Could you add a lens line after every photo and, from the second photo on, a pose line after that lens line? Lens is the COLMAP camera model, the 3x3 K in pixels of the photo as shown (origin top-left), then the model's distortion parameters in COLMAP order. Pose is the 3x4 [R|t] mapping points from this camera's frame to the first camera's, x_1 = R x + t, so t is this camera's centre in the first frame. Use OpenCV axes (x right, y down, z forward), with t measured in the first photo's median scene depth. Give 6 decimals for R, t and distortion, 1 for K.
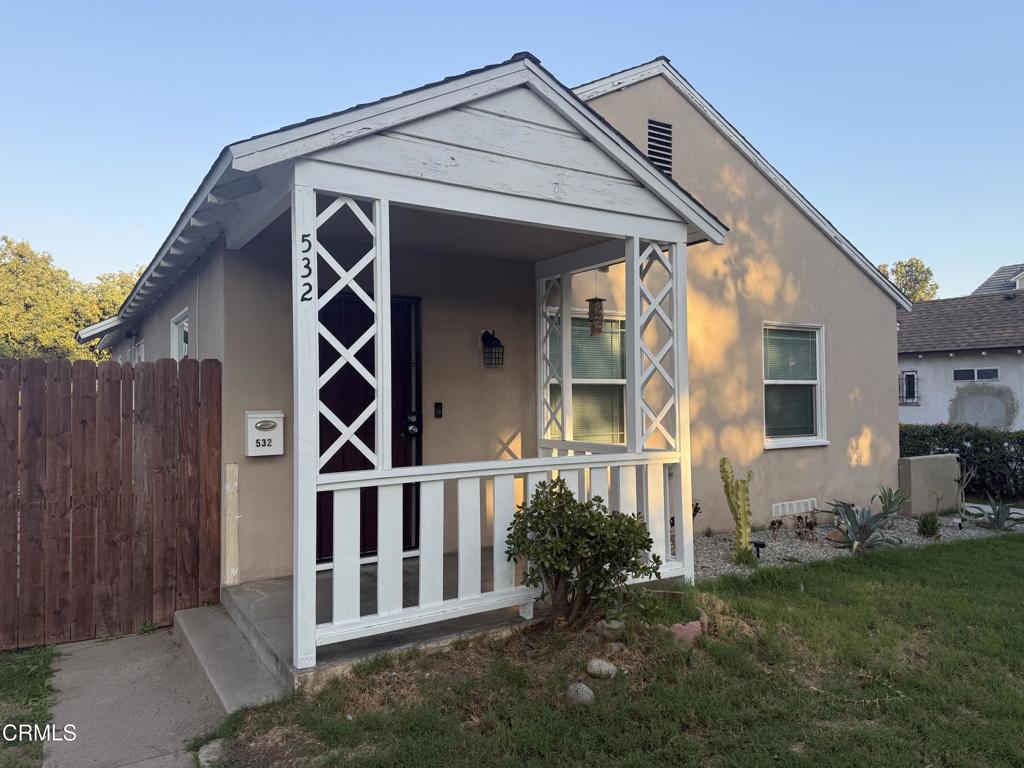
lens RADIAL K [[720.7, 0, 512.5], [0, 720.7, 380.9], [0, 0, 1]] dist [0.046528, -0.058078]
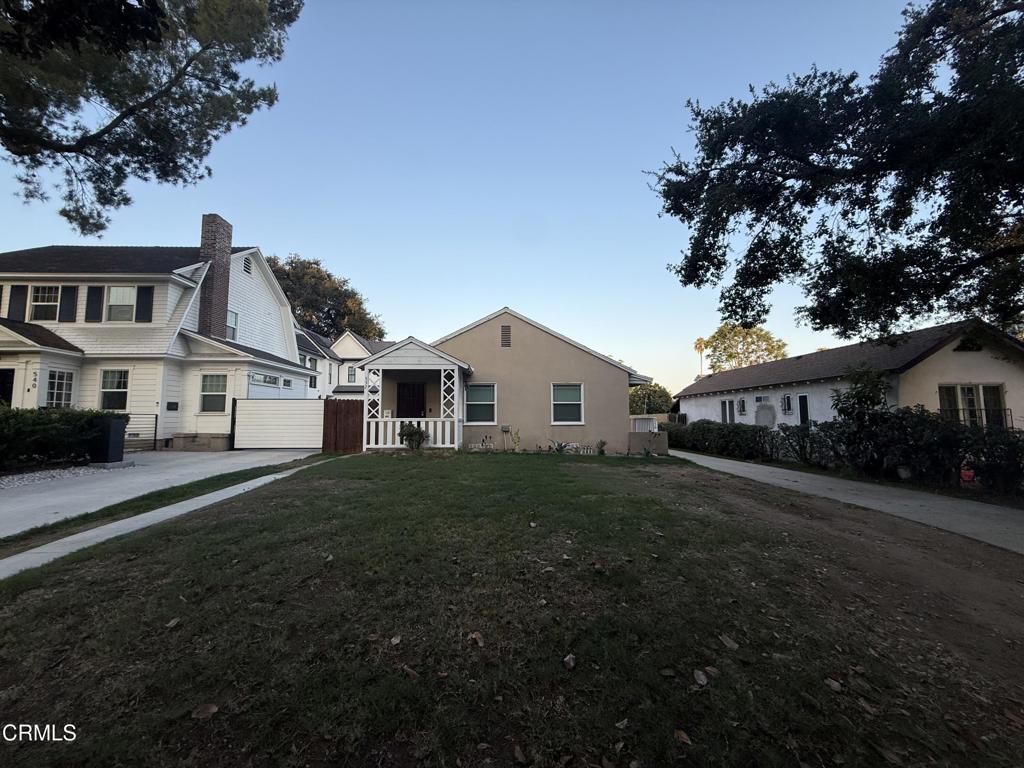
lens RADIAL K [[411.6, 0, 512.0], [0, 411.6, 384.0], [0, 0, 1]] dist [-0.001542, -0.000246]
pose [[0.867060, -0.038629, -0.496704, 1.867355], [0.006429, 0.997774, -0.066375, 0.063811], [0.498163, 0.054358, 0.865378, -1.006021]]
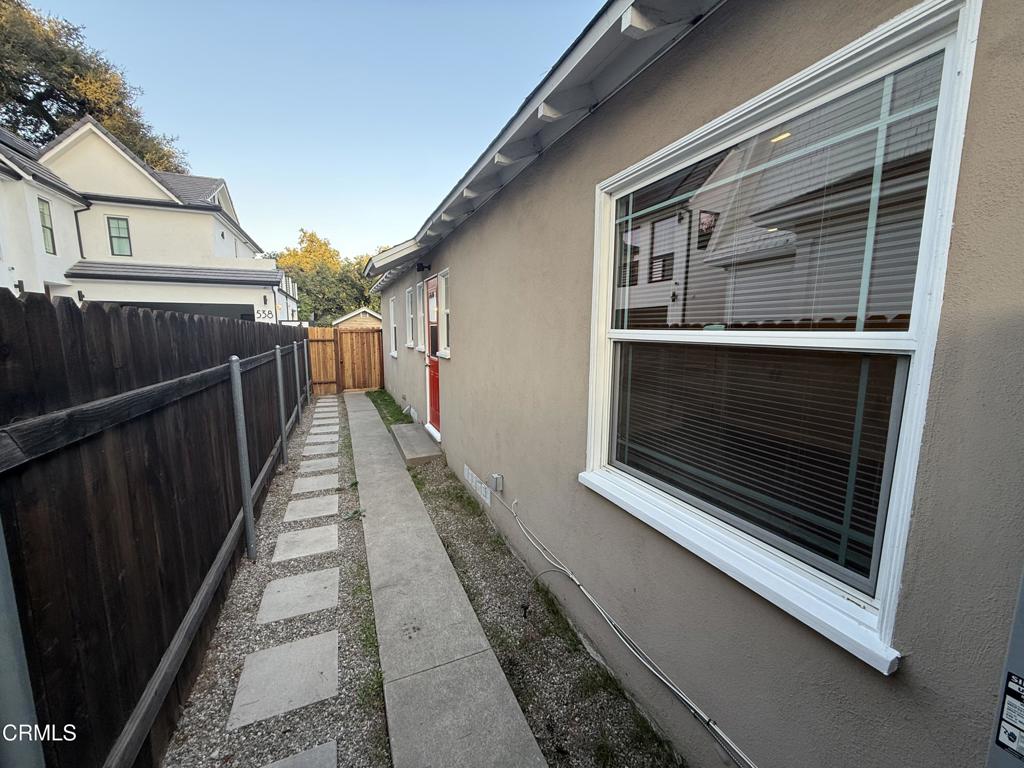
lens RADIAL K [[407.2, 0, 507.9], [0, 407.2, 384.6], [0, 0, 1]] dist [0.000986, -0.000030]
pose [[0.986858, 0.032731, -0.158241, -0.771613], [-0.007916, 0.987887, 0.154970, 0.000561], [0.161396, -0.151681, 0.975164, 1.162604]]
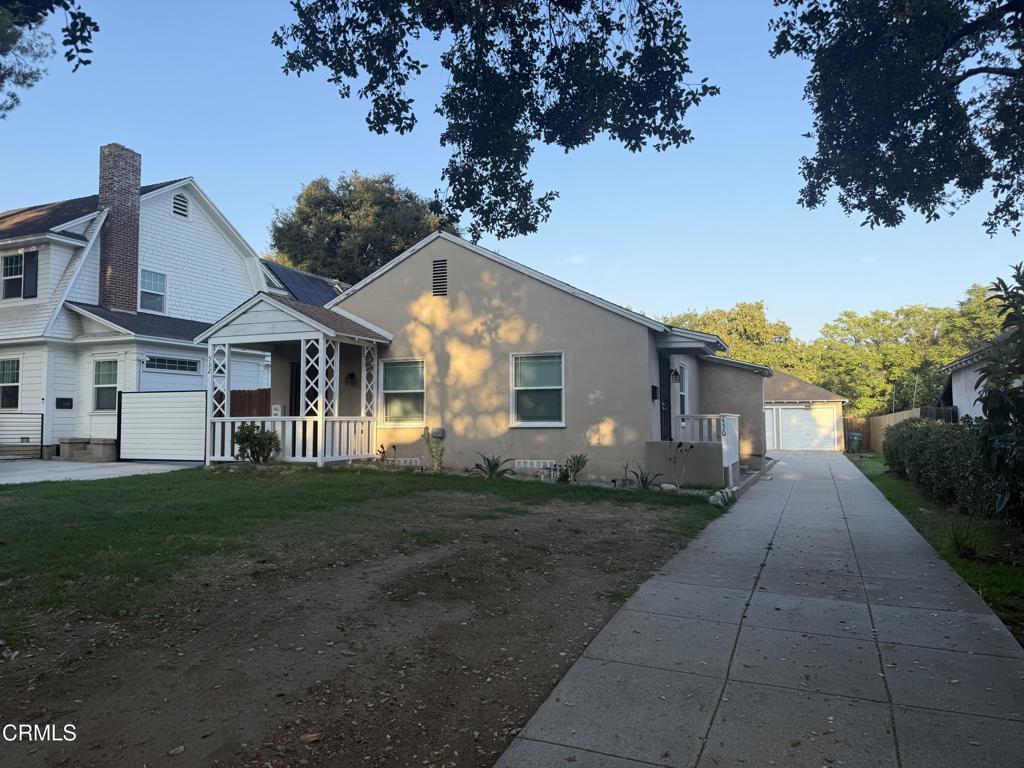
lens RADIAL K [[720.7, 0, 512.5], [0, 720.7, 380.9], [0, 0, 1]] dist [0.046528, -0.058078]
pose [[0.580650, -0.043251, -0.813004, 3.051445], [0.016393, 0.999007, -0.041438, 0.096524], [0.813988, 0.010733, 0.580782, 0.033224]]
